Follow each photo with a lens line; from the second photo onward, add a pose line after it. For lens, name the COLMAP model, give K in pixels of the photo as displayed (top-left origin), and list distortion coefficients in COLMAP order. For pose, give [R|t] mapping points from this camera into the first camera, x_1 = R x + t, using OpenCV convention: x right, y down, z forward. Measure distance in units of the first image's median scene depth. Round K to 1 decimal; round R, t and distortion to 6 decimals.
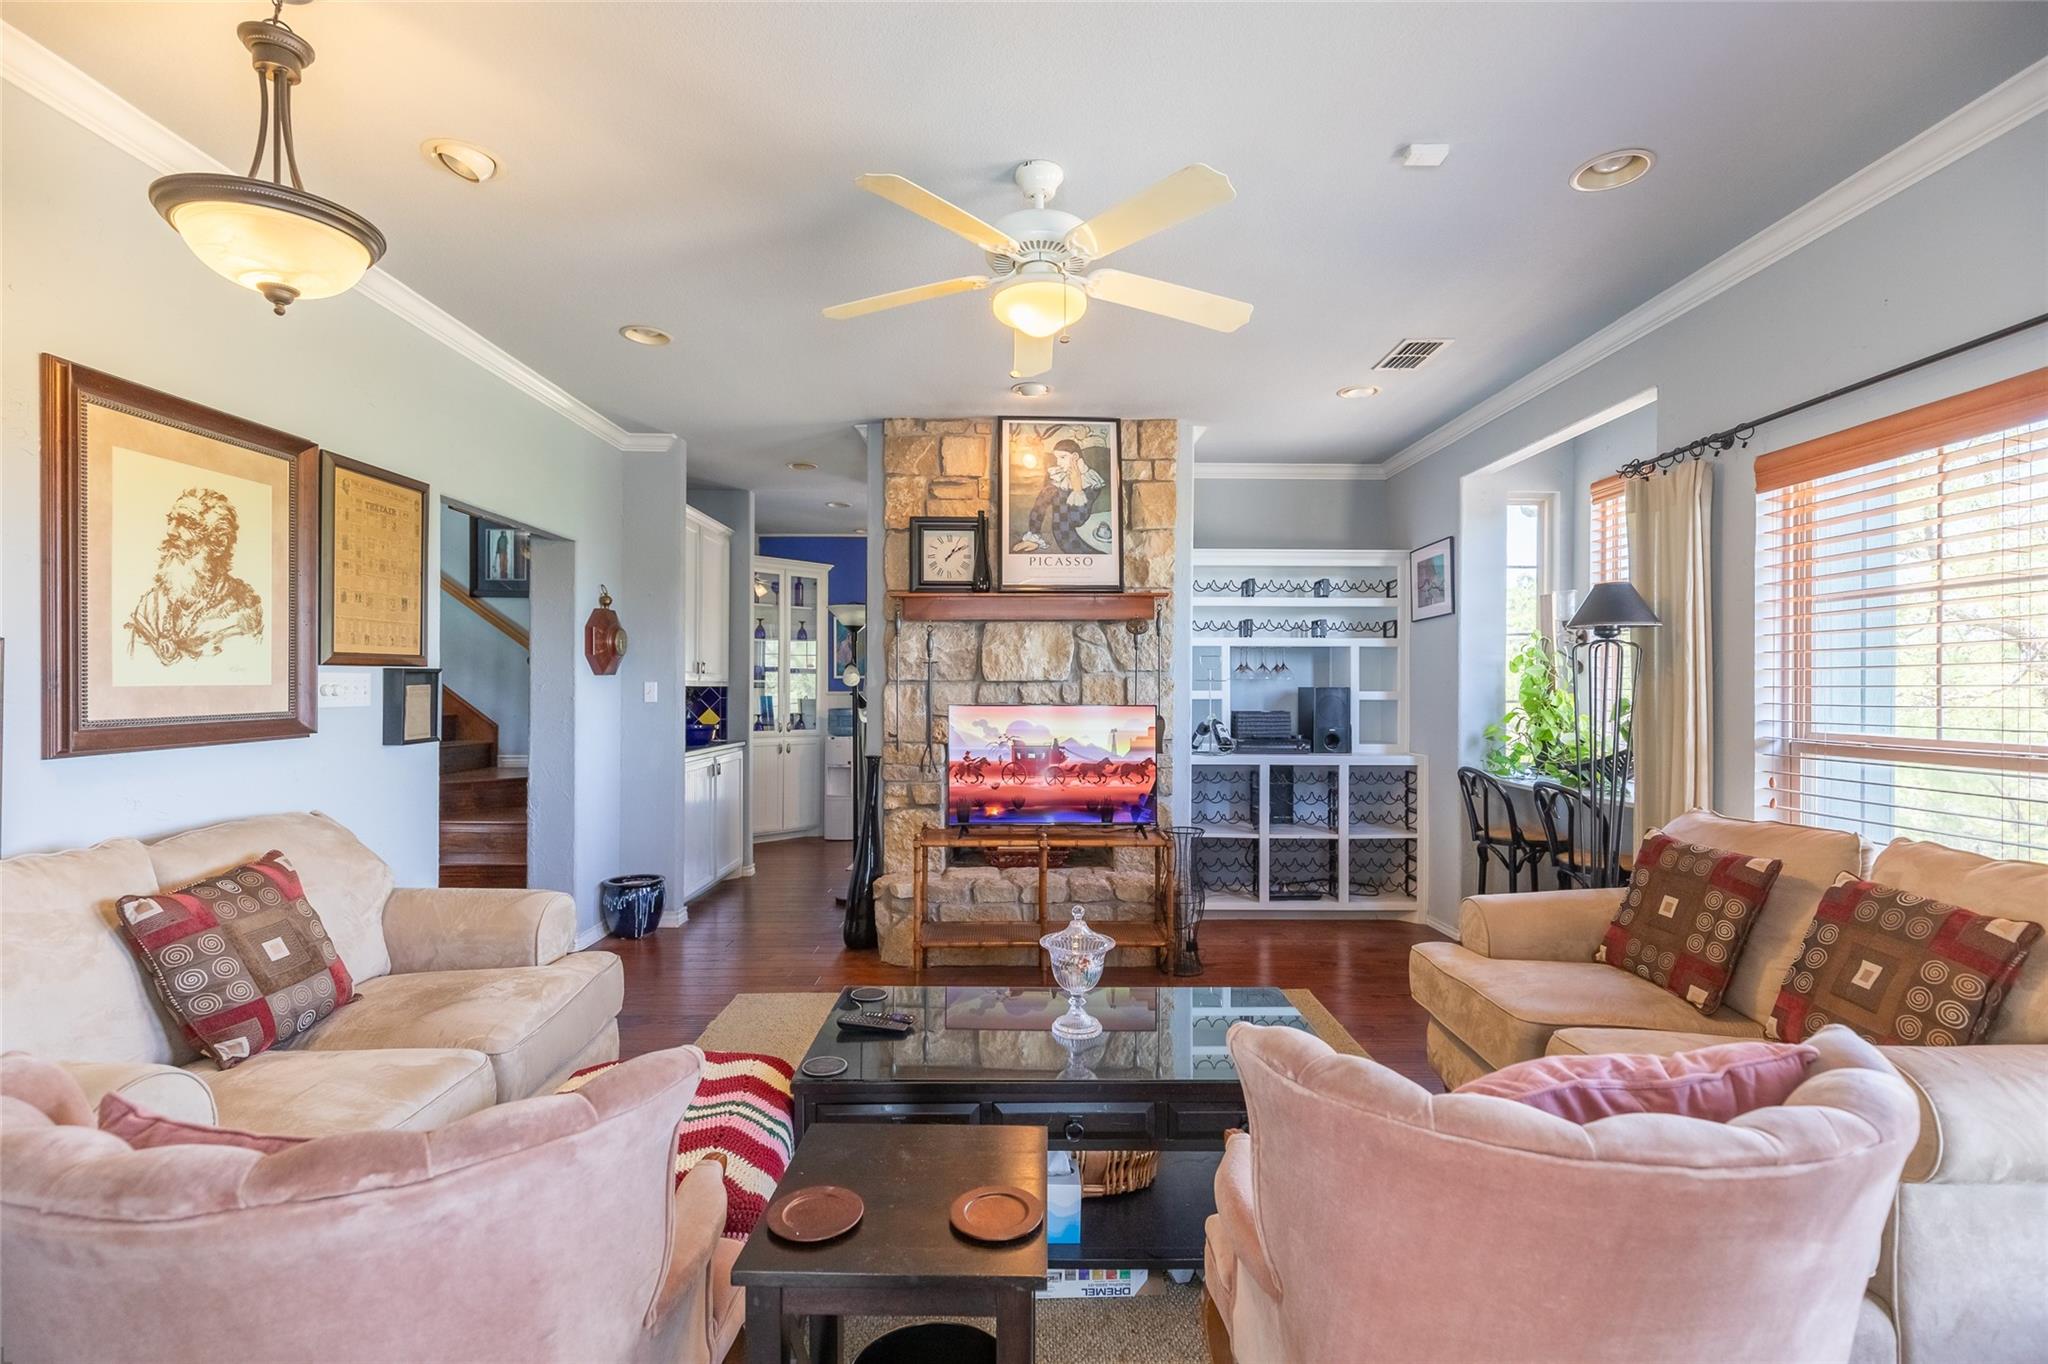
lens RADIAL K [[914.6, 0, 1023.4], [0, 914.6, 684.8], [0, 0, 1]] dist [0.000481, -0.000072]
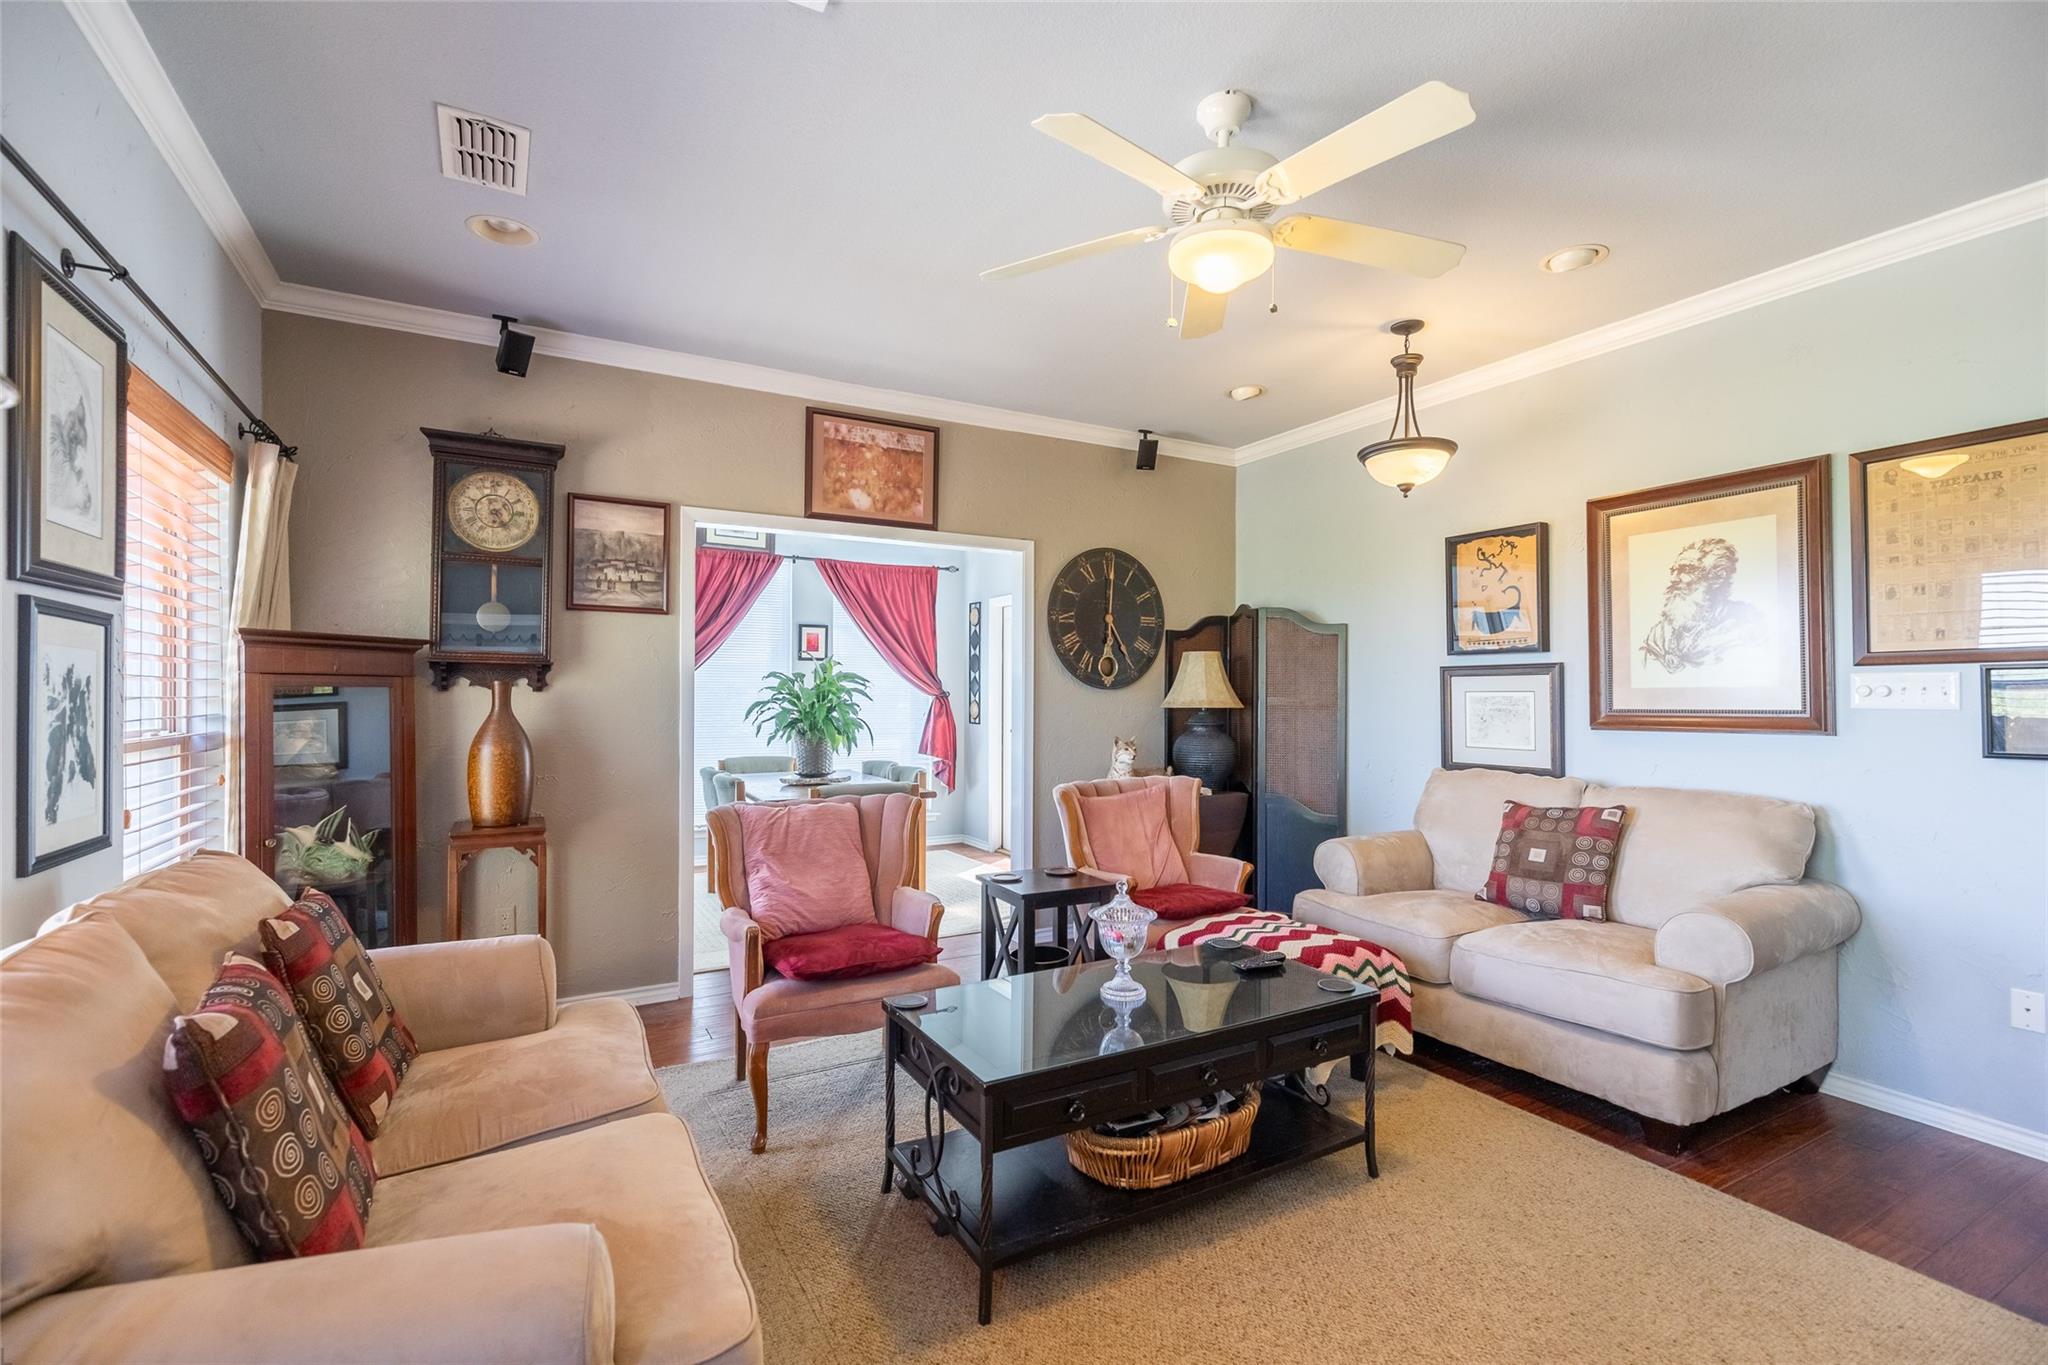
lens RADIAL K [[914.6, 0, 1022.9], [0, 914.6, 686.2], [0, 0, 1]] dist [0.000481, -0.000072]
pose [[-0.876244, -0.007634, -0.481807, 0.632907], [-0.002783, 0.999938, -0.010783, 0.017248], [0.481859, -0.008107, -0.876211, 1.728020]]
